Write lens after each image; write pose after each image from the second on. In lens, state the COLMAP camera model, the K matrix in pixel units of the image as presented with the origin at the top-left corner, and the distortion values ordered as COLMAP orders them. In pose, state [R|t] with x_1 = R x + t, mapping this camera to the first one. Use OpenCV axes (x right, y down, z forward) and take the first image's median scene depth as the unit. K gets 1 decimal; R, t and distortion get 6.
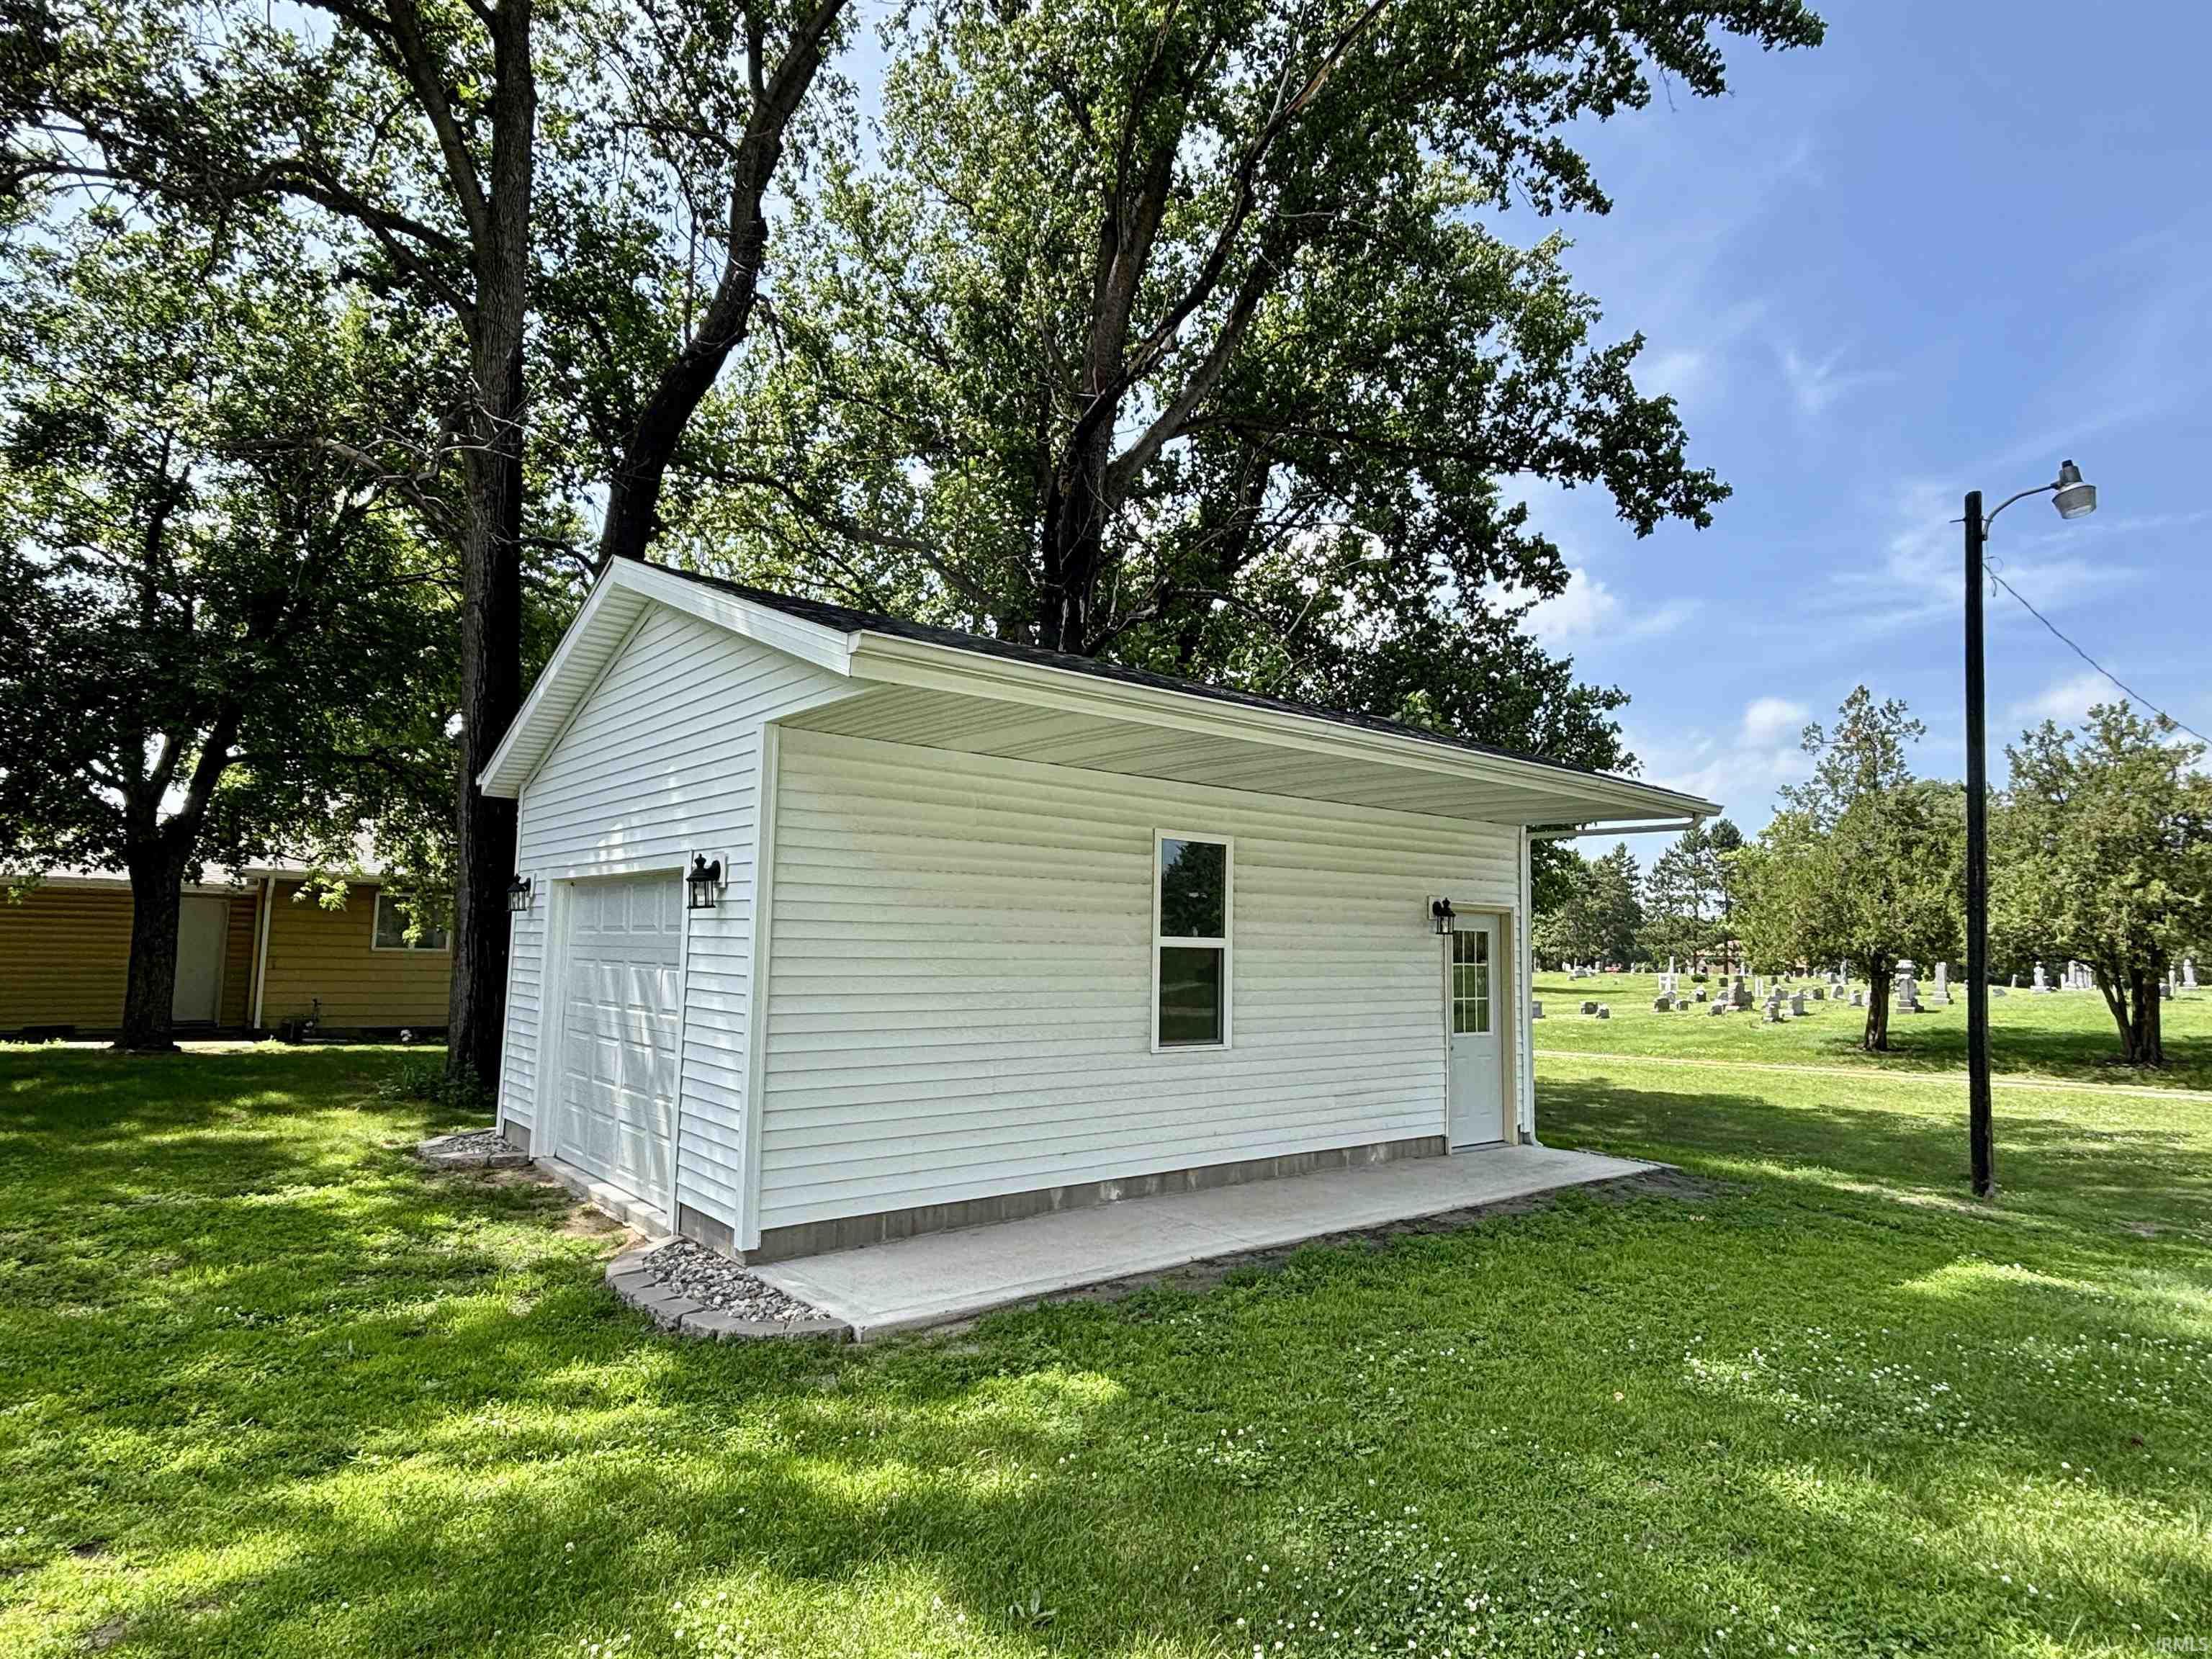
lens RADIAL K [[1210.7, 0, 1095.6], [0, 1210.7, 828.4], [0, 0, 1]] dist [0.004403, -0.016456]
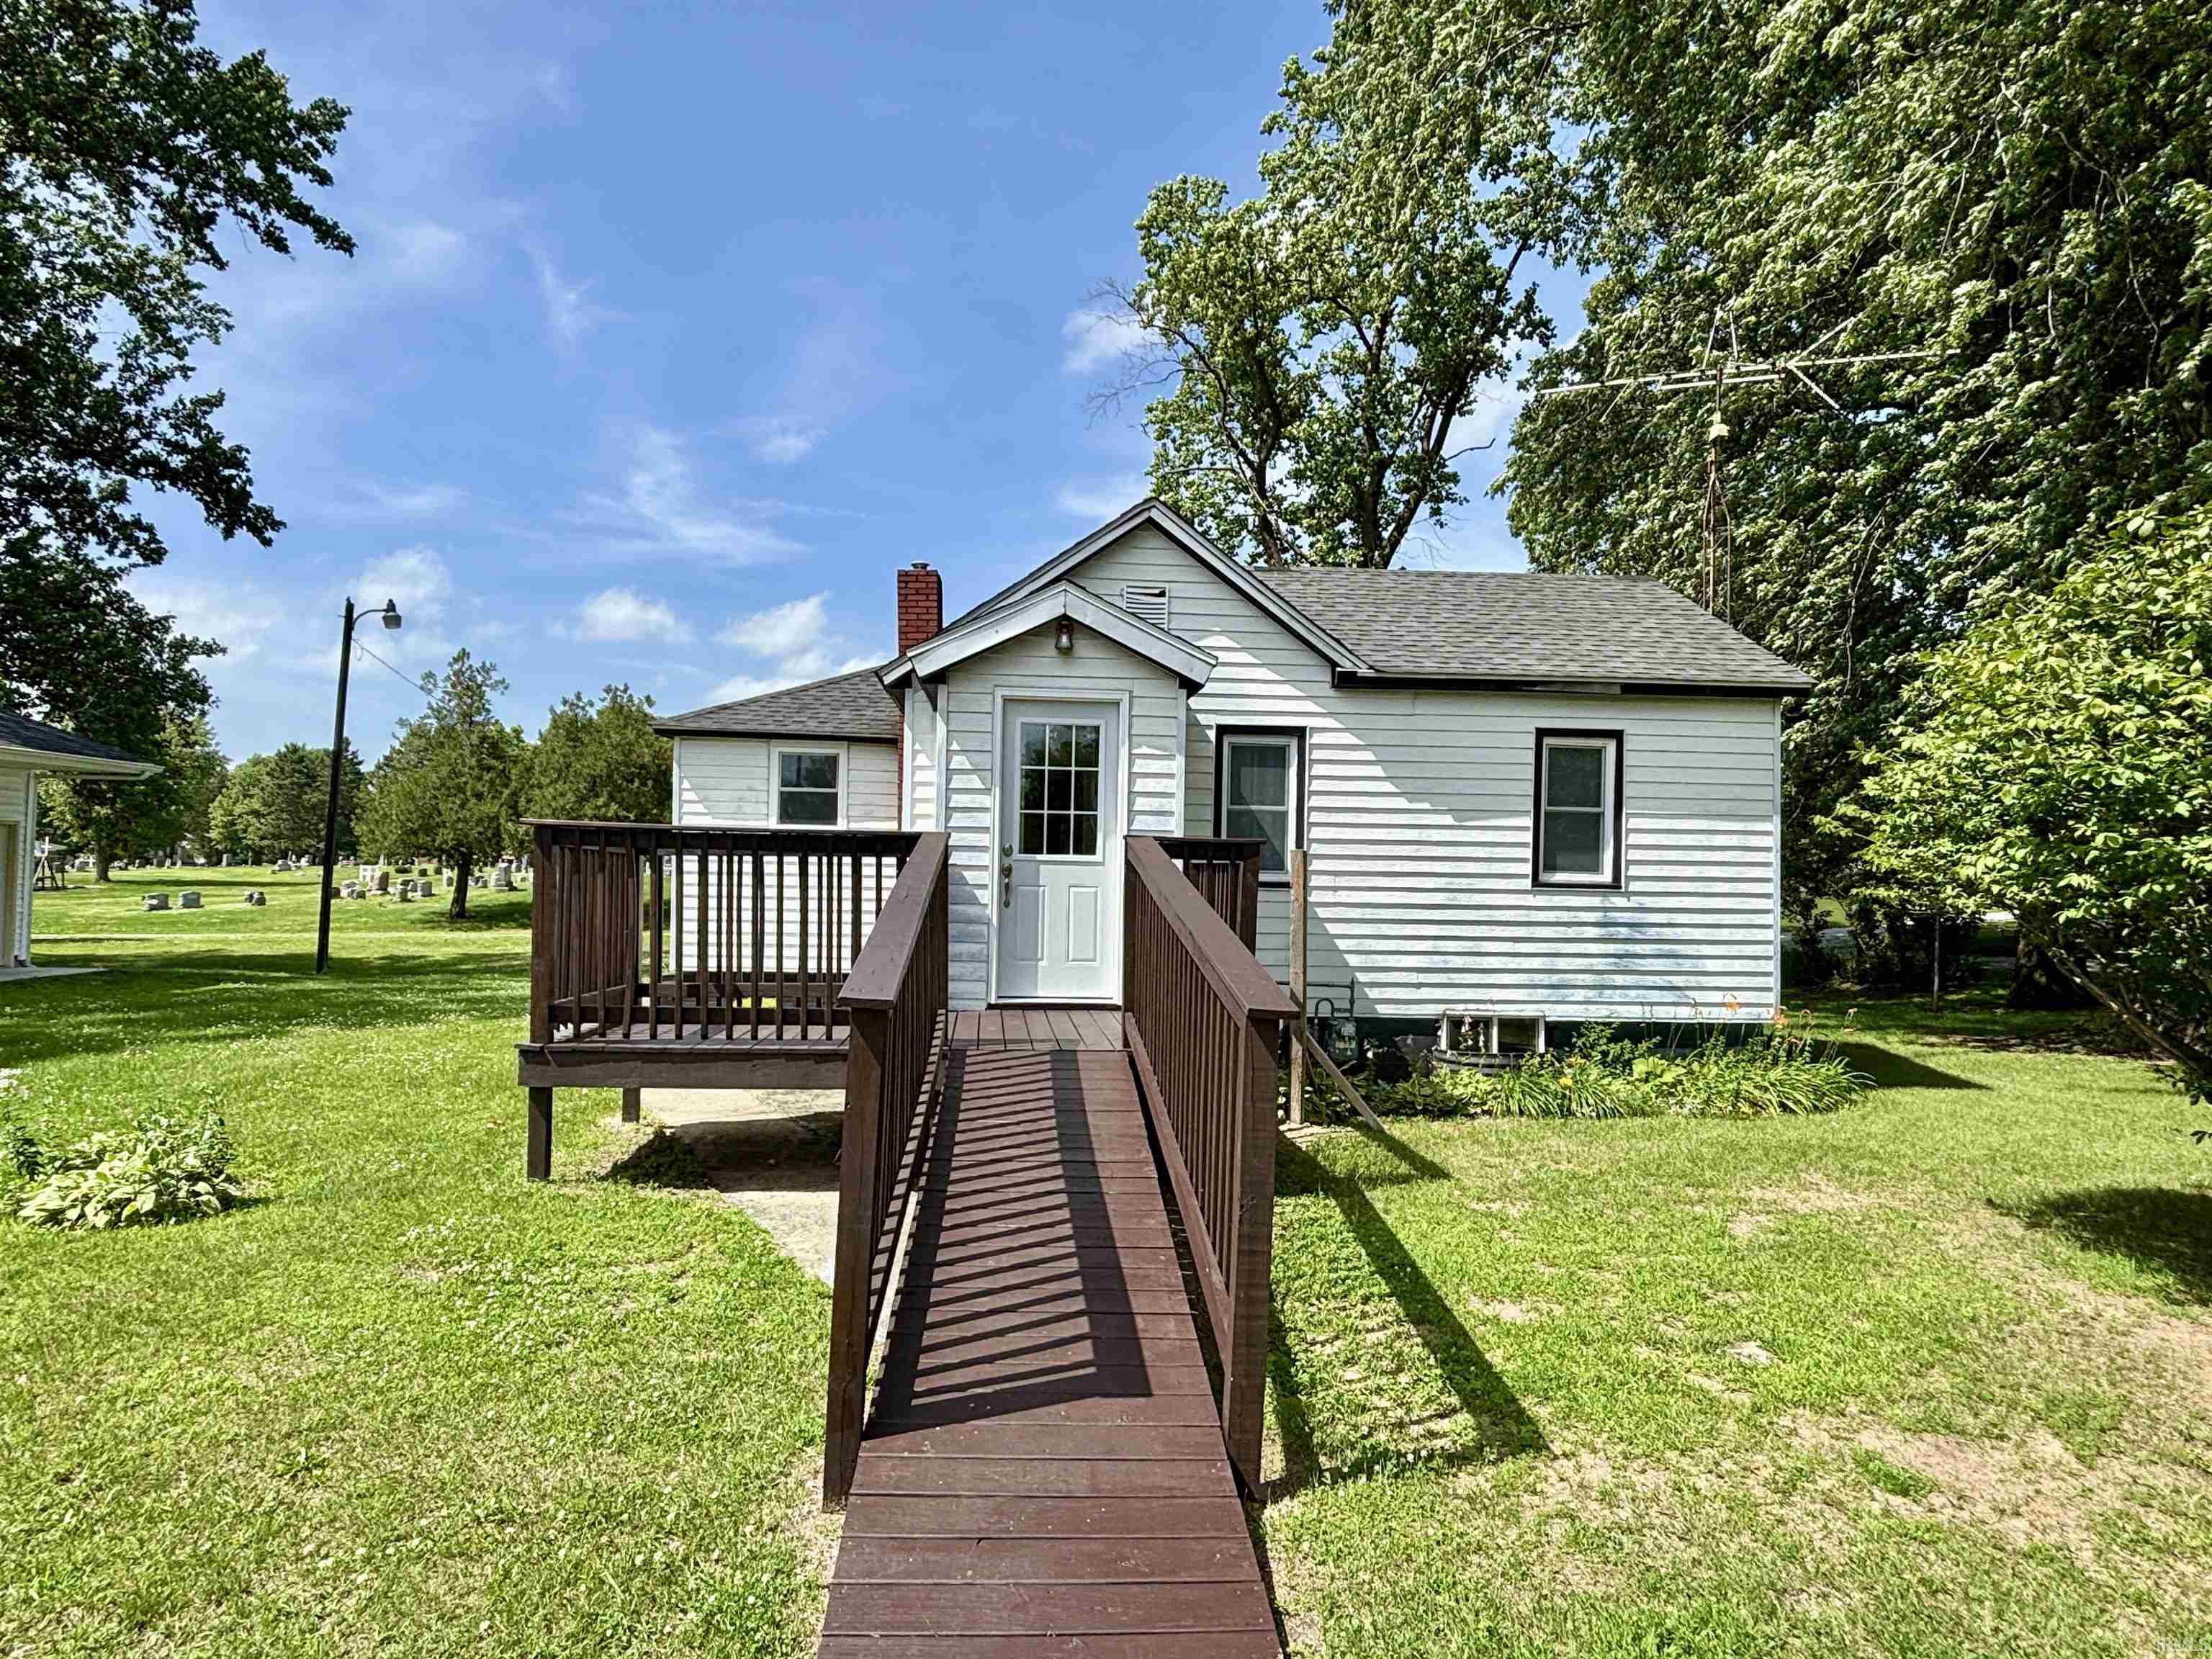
lens RADIAL K [[1210.7, 0, 1095.6], [0, 1210.7, 828.4], [0, 0, 1]] dist [0.004403, -0.016456]
pose [[0.590119, 0.009718, 0.807258, -0.051001], [-0.081258, 0.995565, 0.047416, -0.060911], [-0.803217, -0.093578, 0.588291, -0.558436]]
